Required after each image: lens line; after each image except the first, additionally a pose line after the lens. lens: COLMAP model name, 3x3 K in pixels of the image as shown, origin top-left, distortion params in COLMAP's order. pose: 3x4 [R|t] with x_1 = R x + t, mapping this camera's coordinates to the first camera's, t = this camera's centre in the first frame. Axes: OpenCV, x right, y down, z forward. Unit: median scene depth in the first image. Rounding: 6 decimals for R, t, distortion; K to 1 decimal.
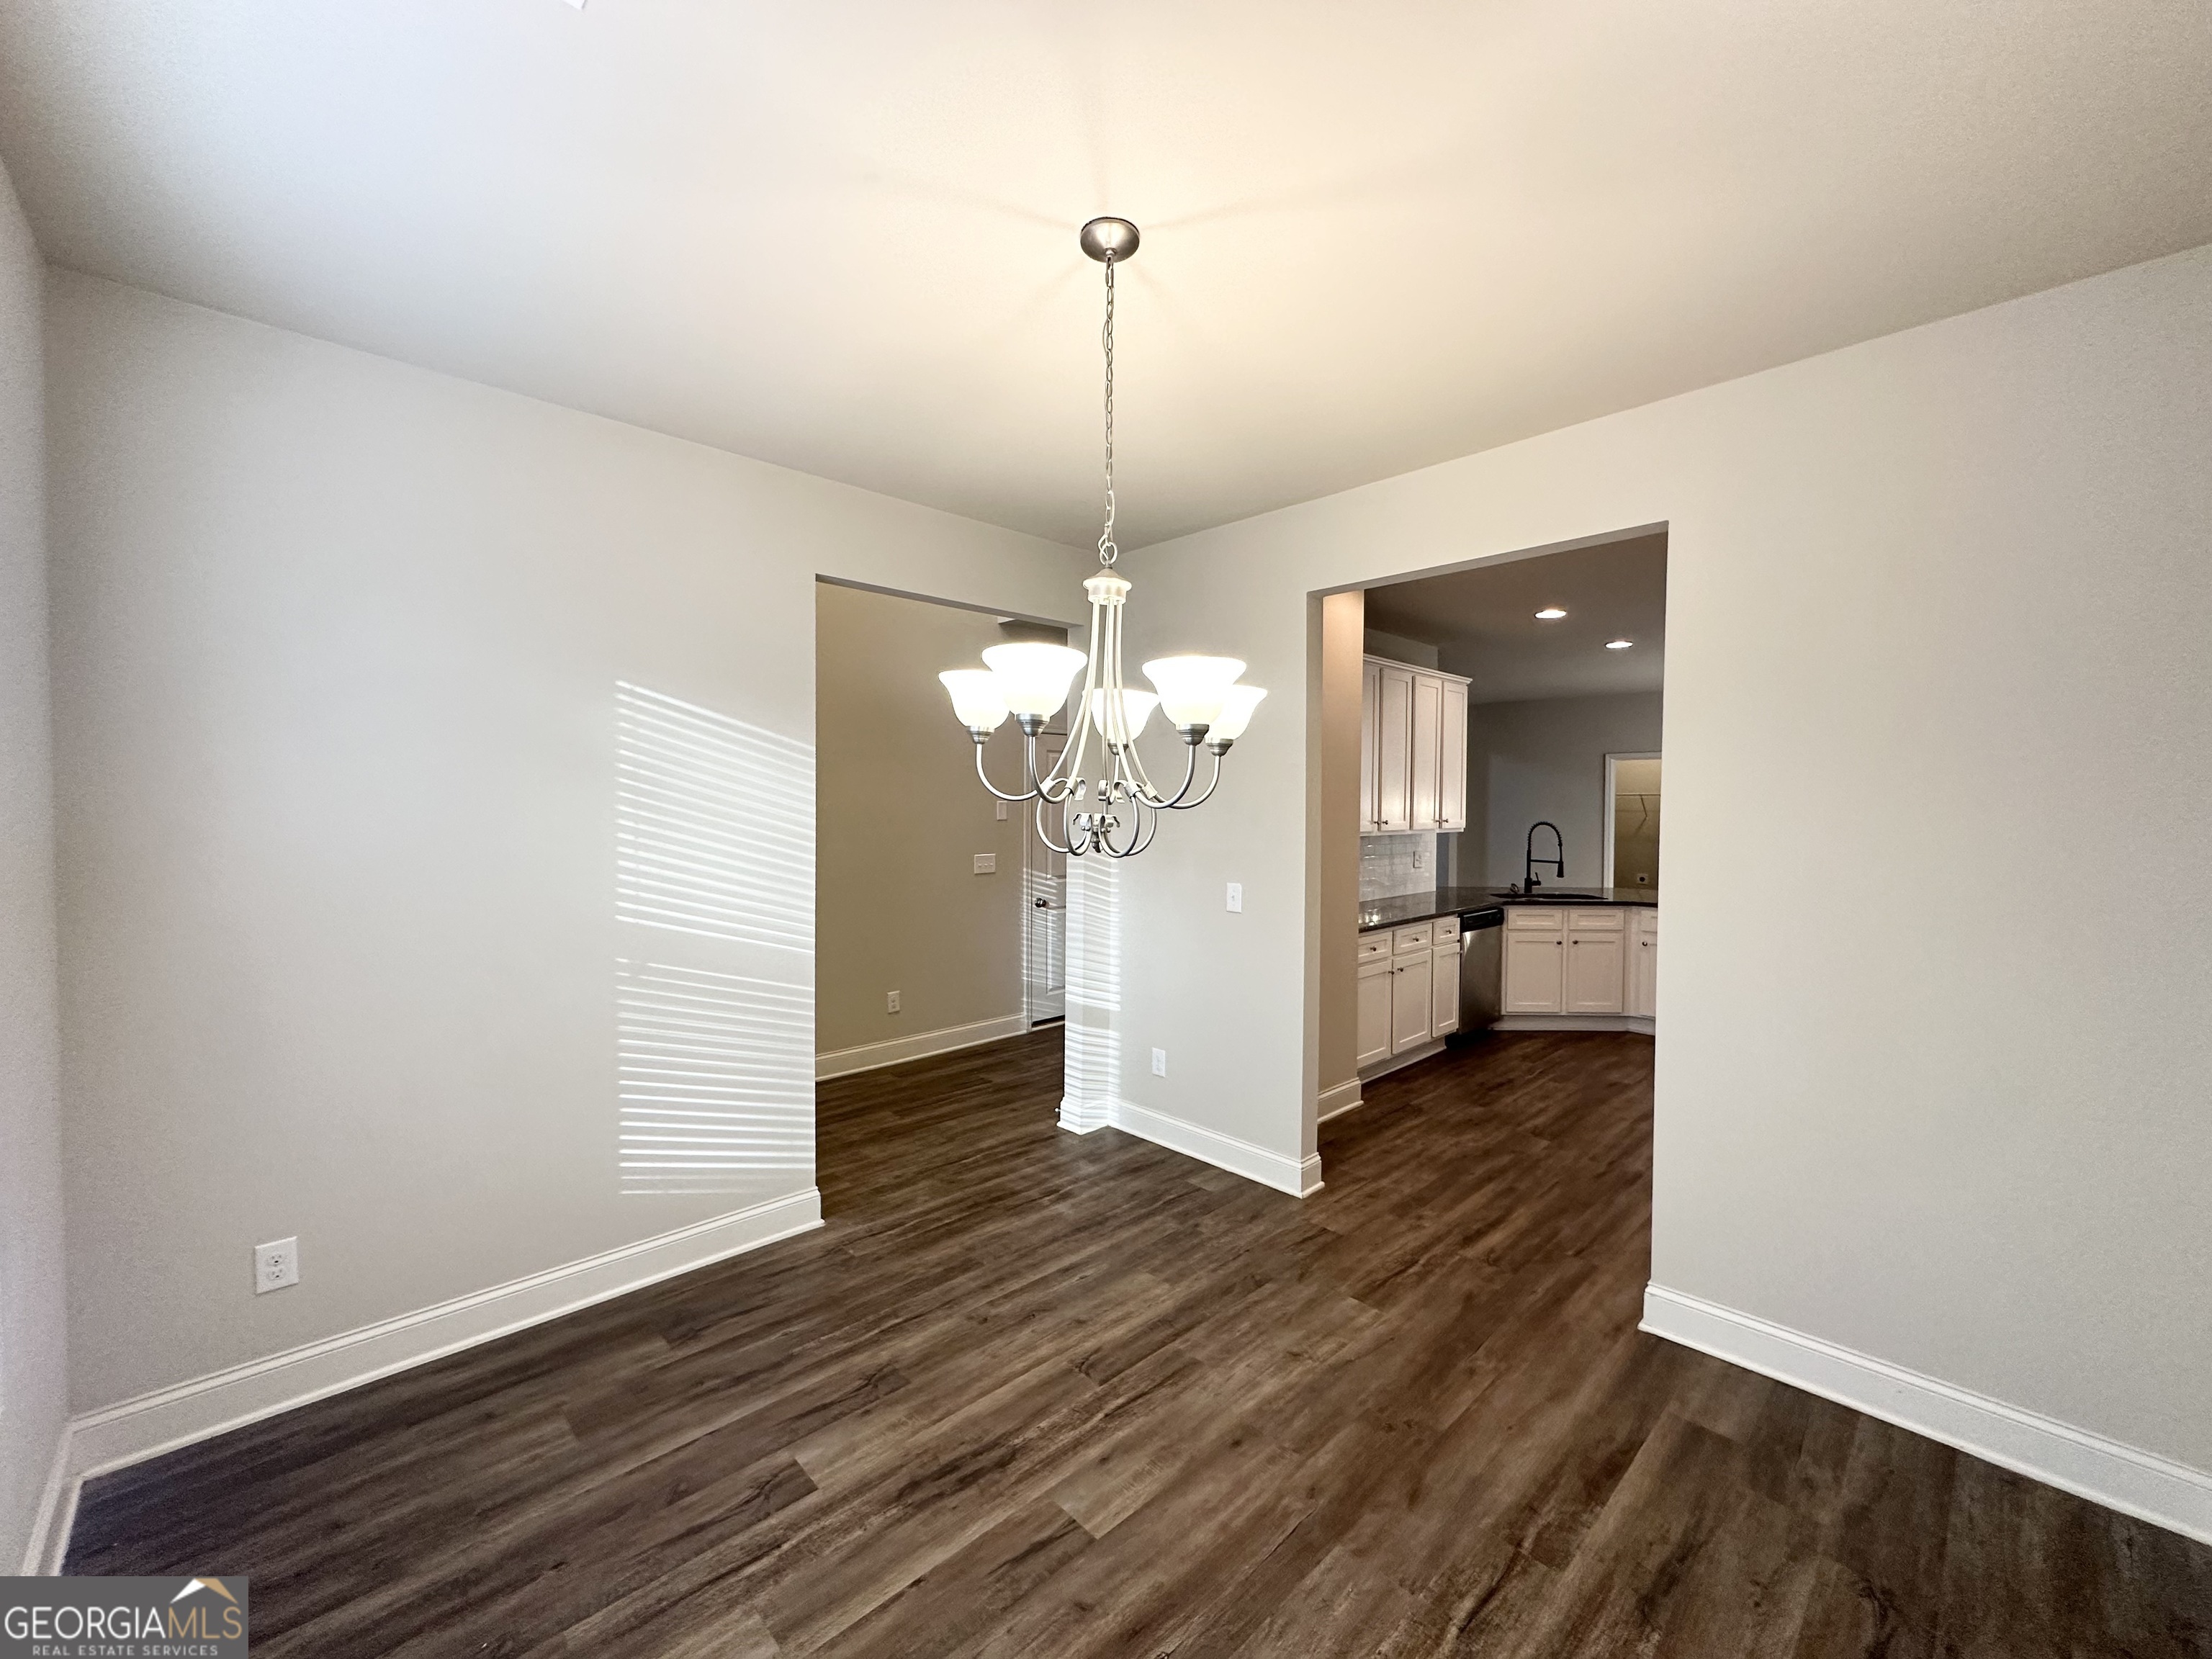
lens RADIAL K [[887.3, 0, 1106.0], [0, 887.3, 829.5], [0, 0, 1]] dist [-0.009209, 0.000243]
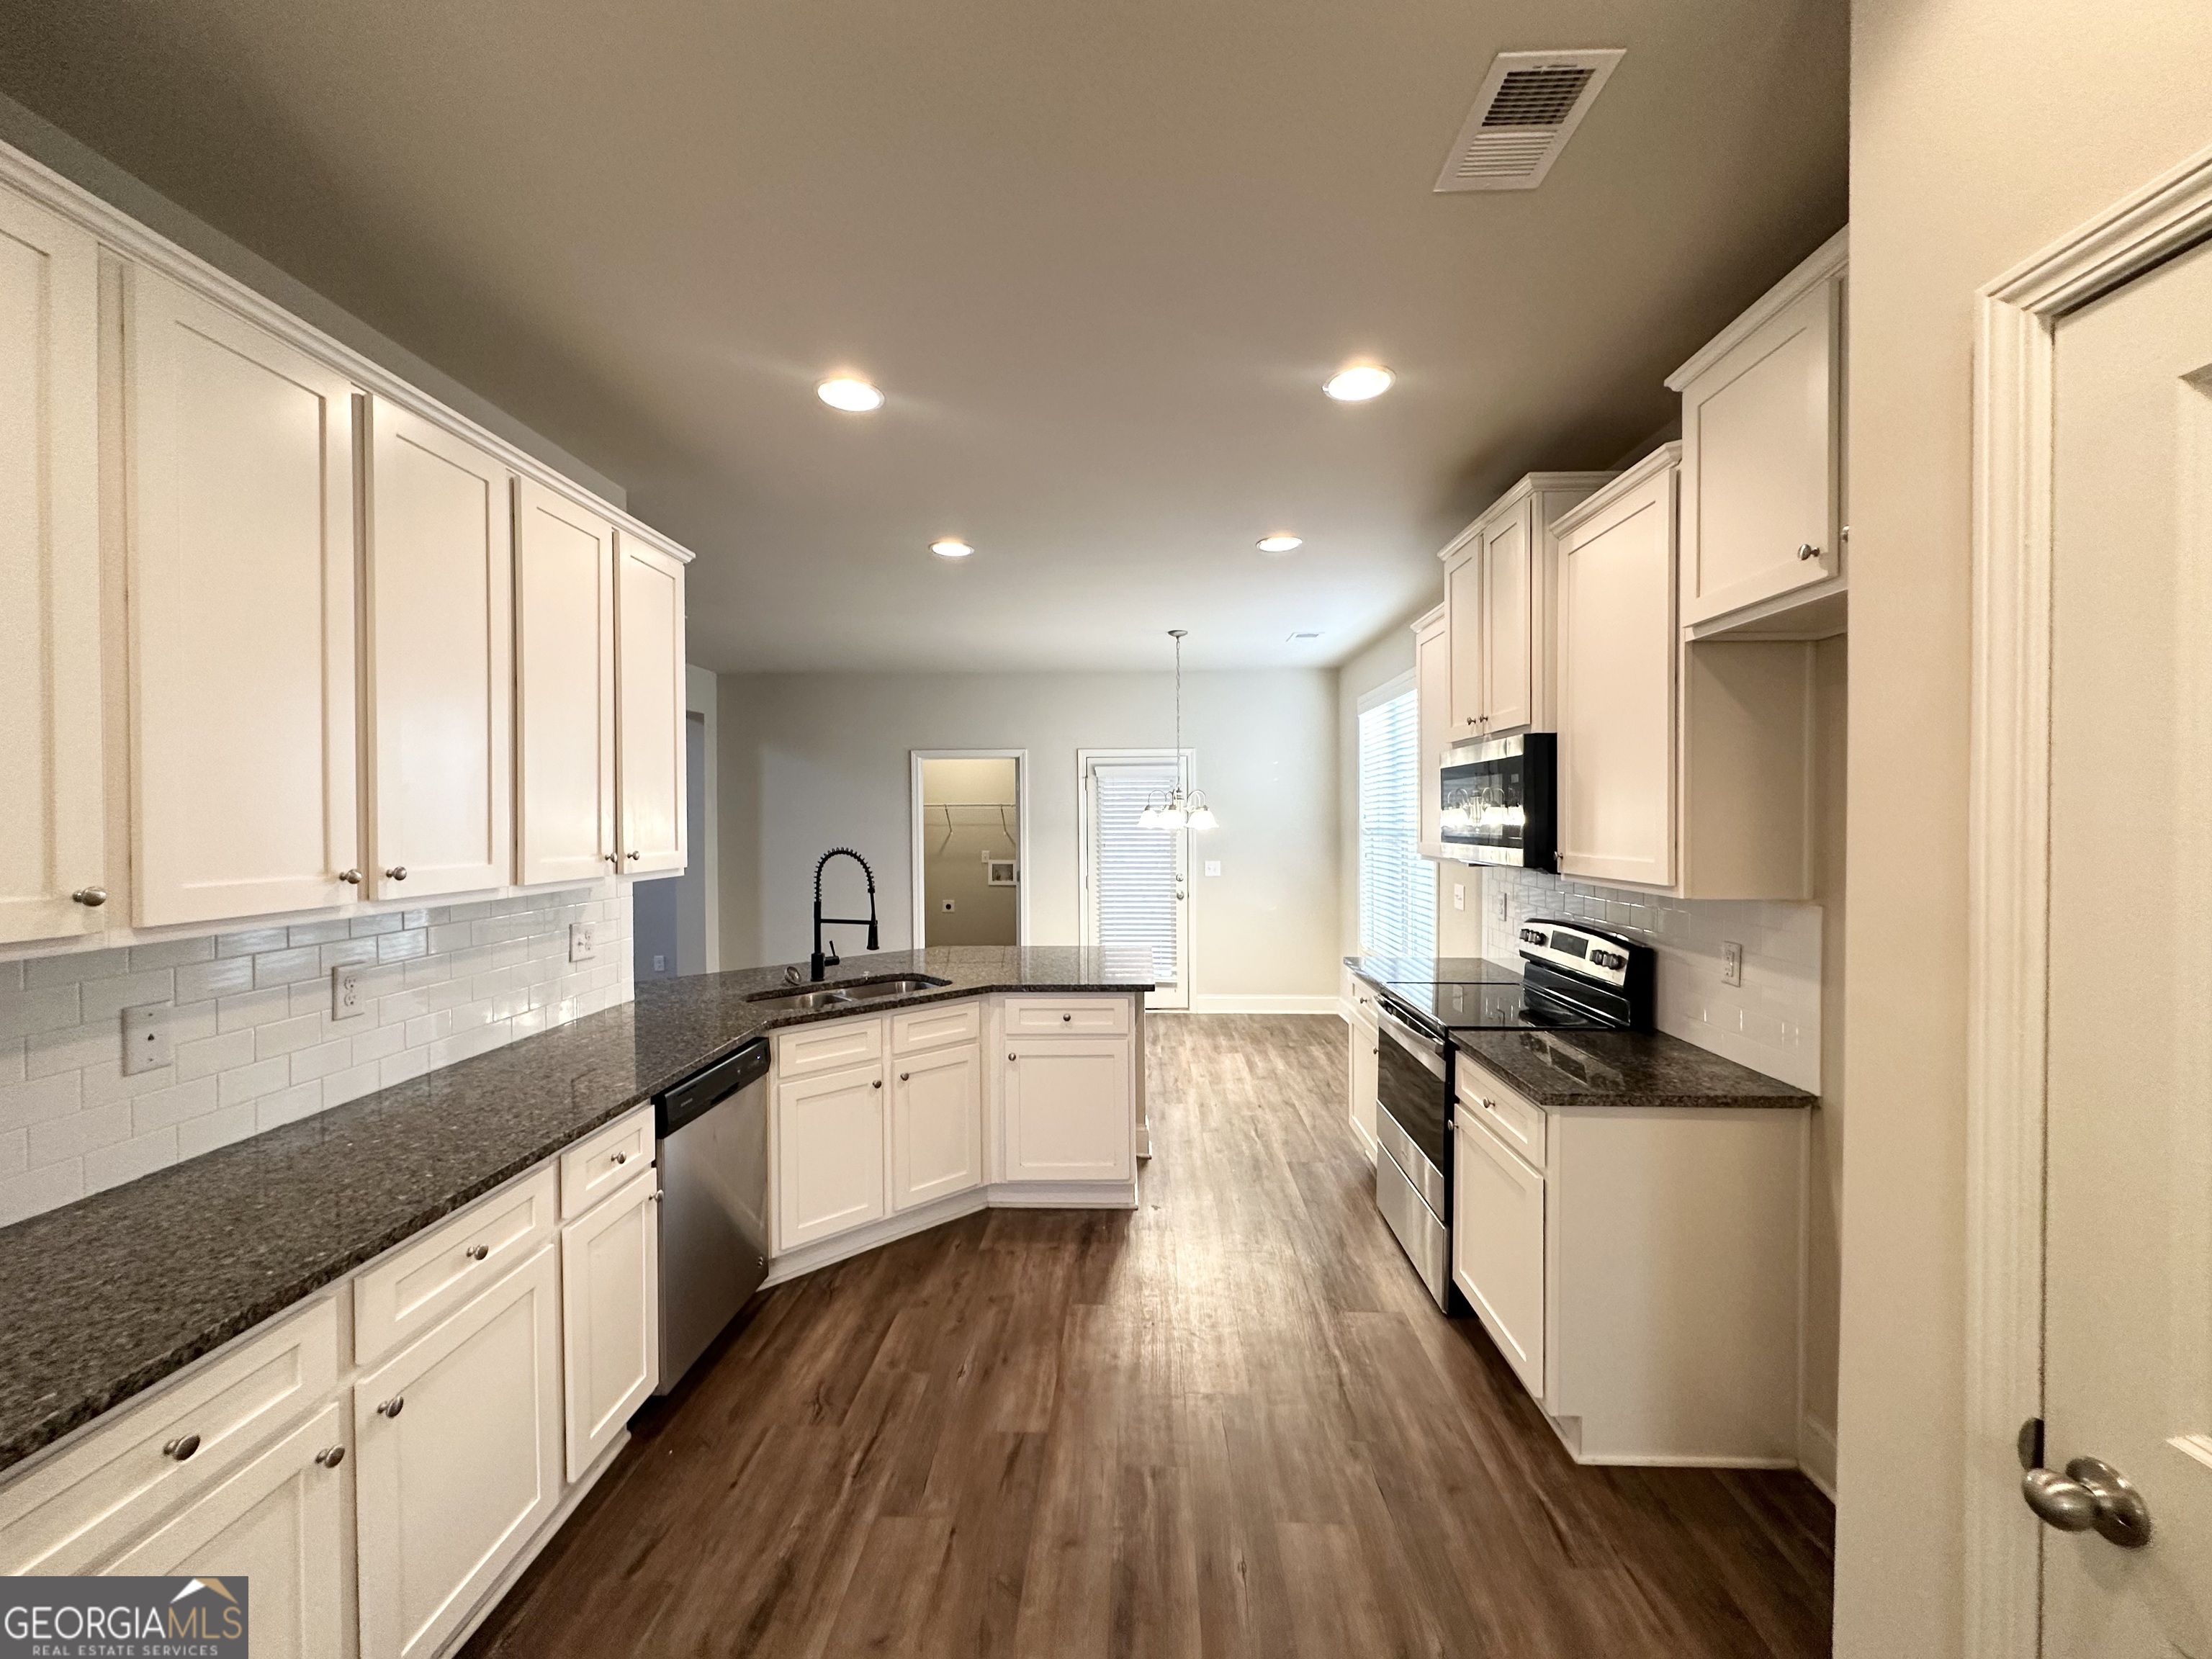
lens RADIAL K [[887.3, 0, 1106.0], [0, 887.3, 829.5], [0, 0, 1]] dist [-0.009209, 0.000243]
pose [[0.725316, -0.013835, 0.688277, 0.254575], [0.024791, 0.999674, -0.006031, -0.014372], [-0.687970, 0.021437, 0.725423, 0.528770]]
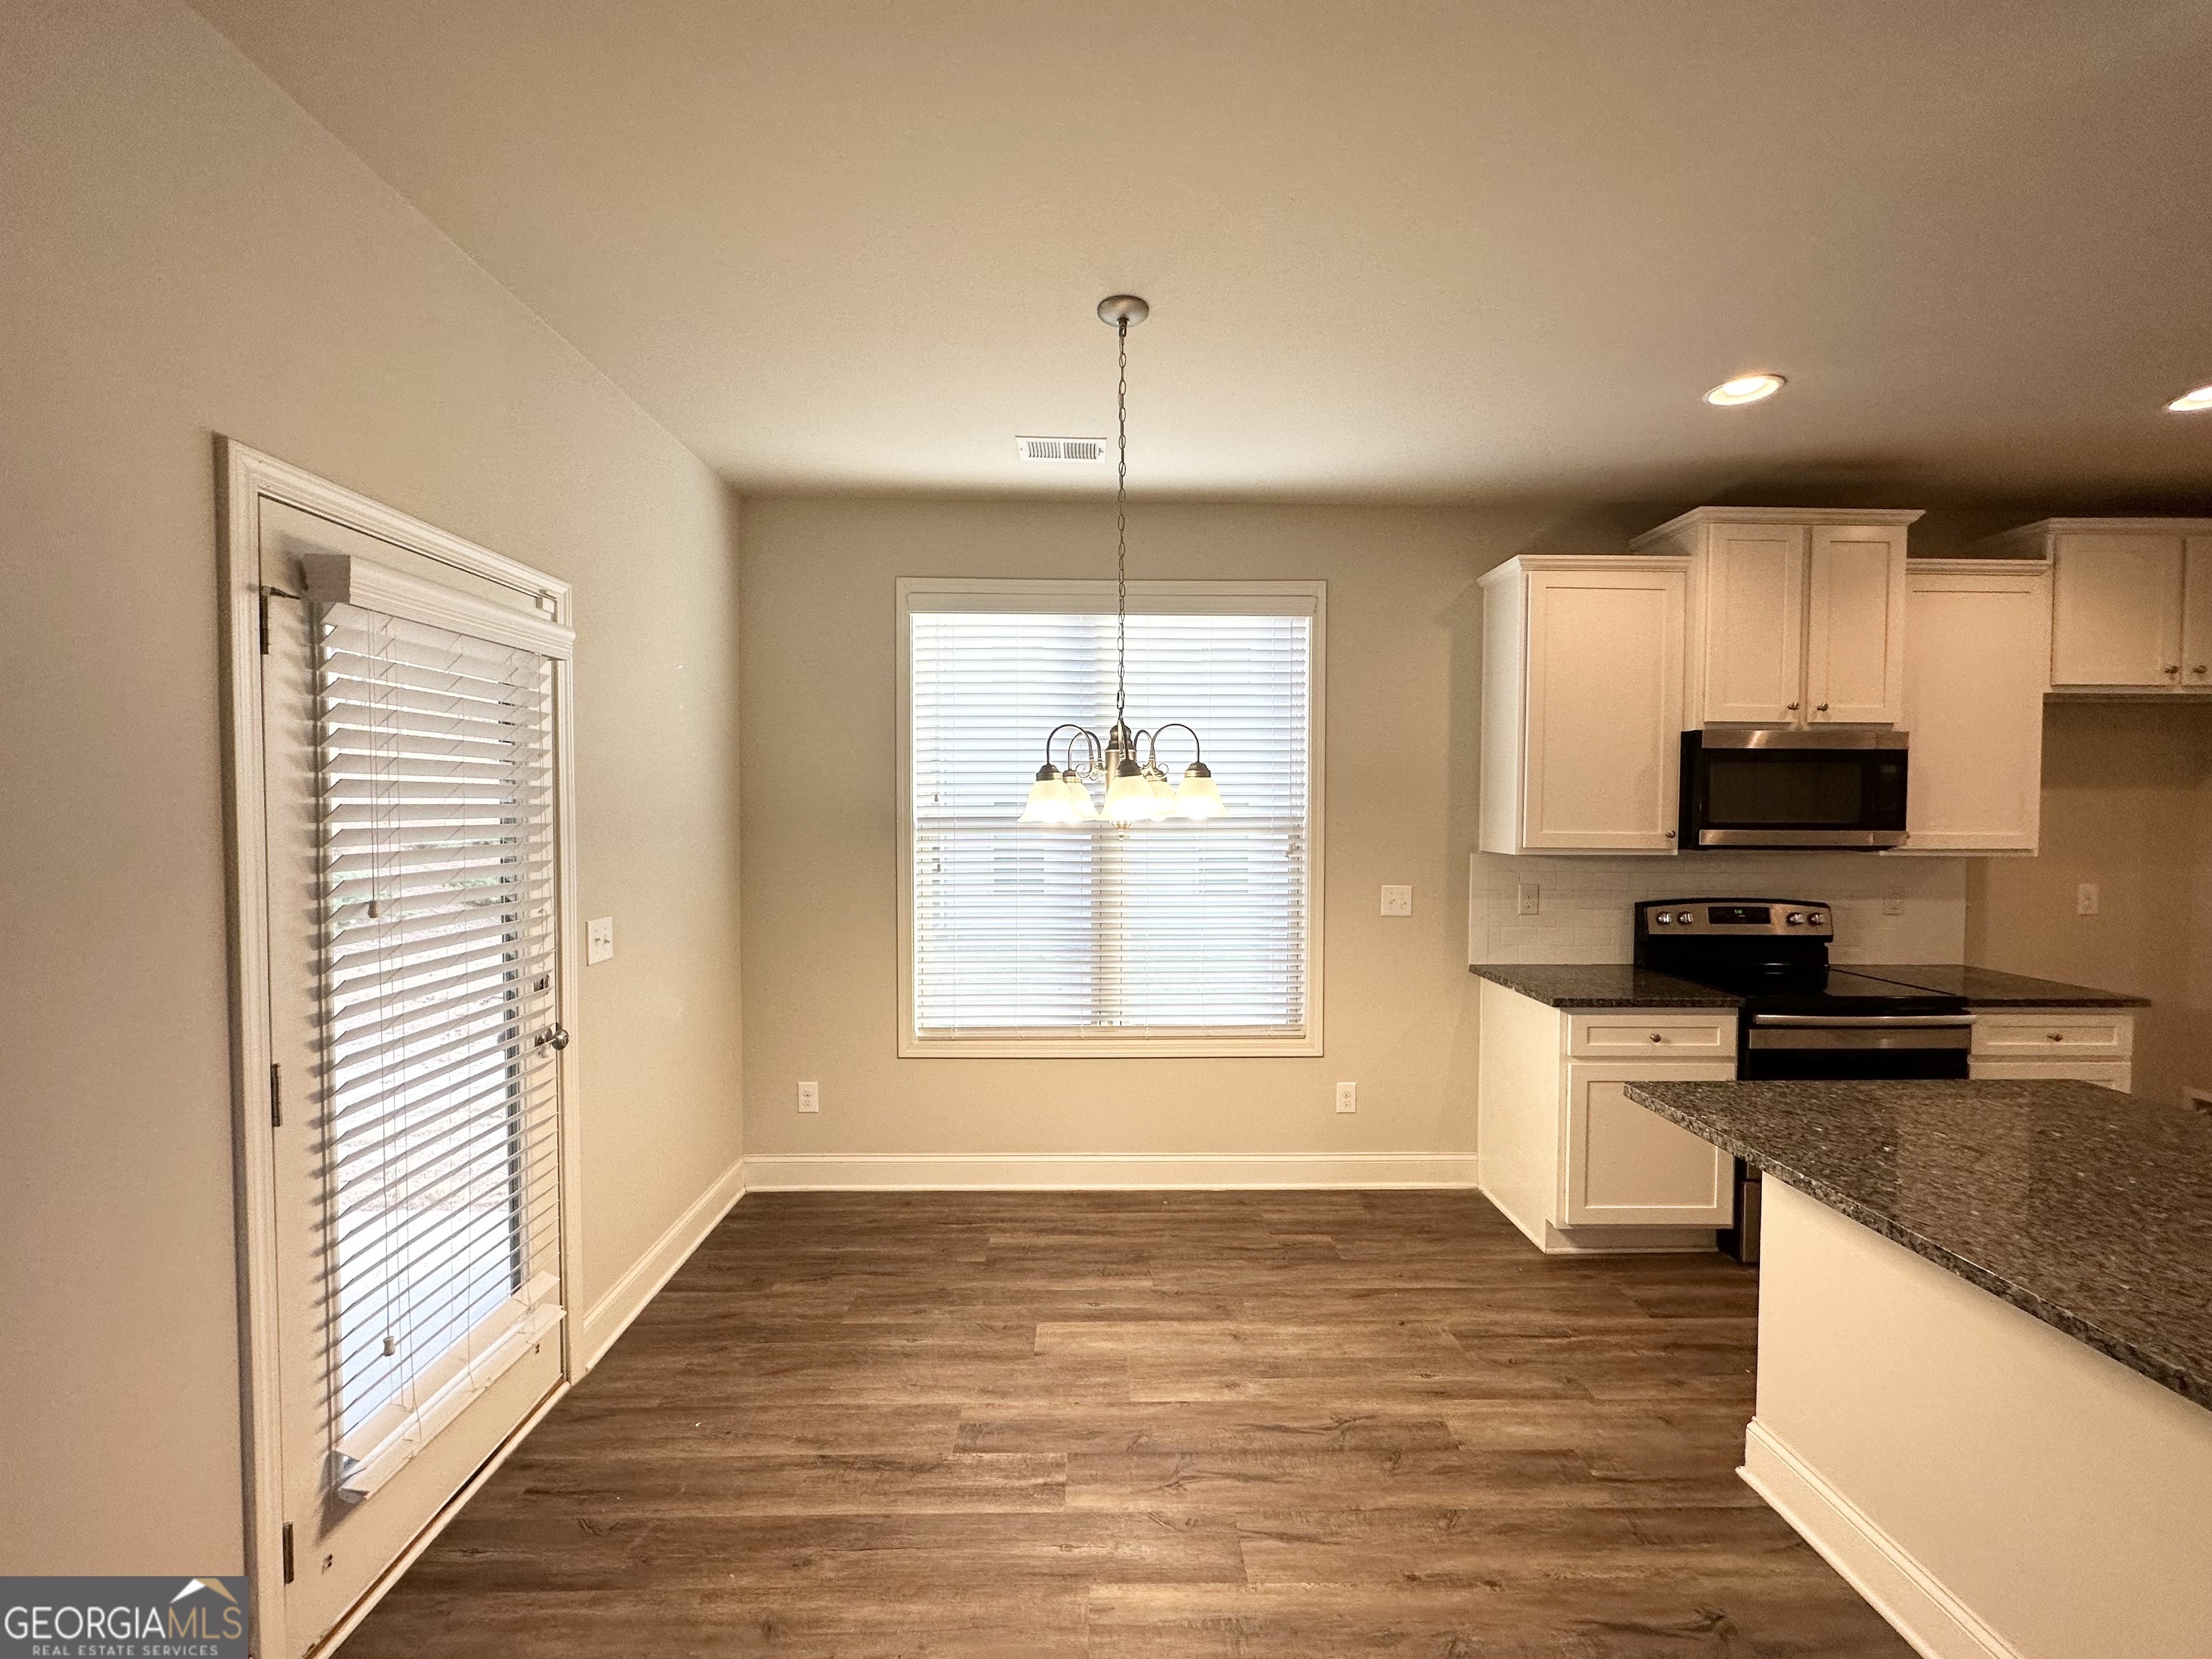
lens RADIAL K [[887.3, 0, 1106.0], [0, 887.3, 829.5], [0, 0, 1]] dist [-0.009209, 0.000243]
pose [[-0.732452, -0.031315, 0.680099, 0.478822], [0.008218, 0.998462, 0.054825, -0.025869], [-0.680770, 0.045746, -0.731068, 0.965584]]
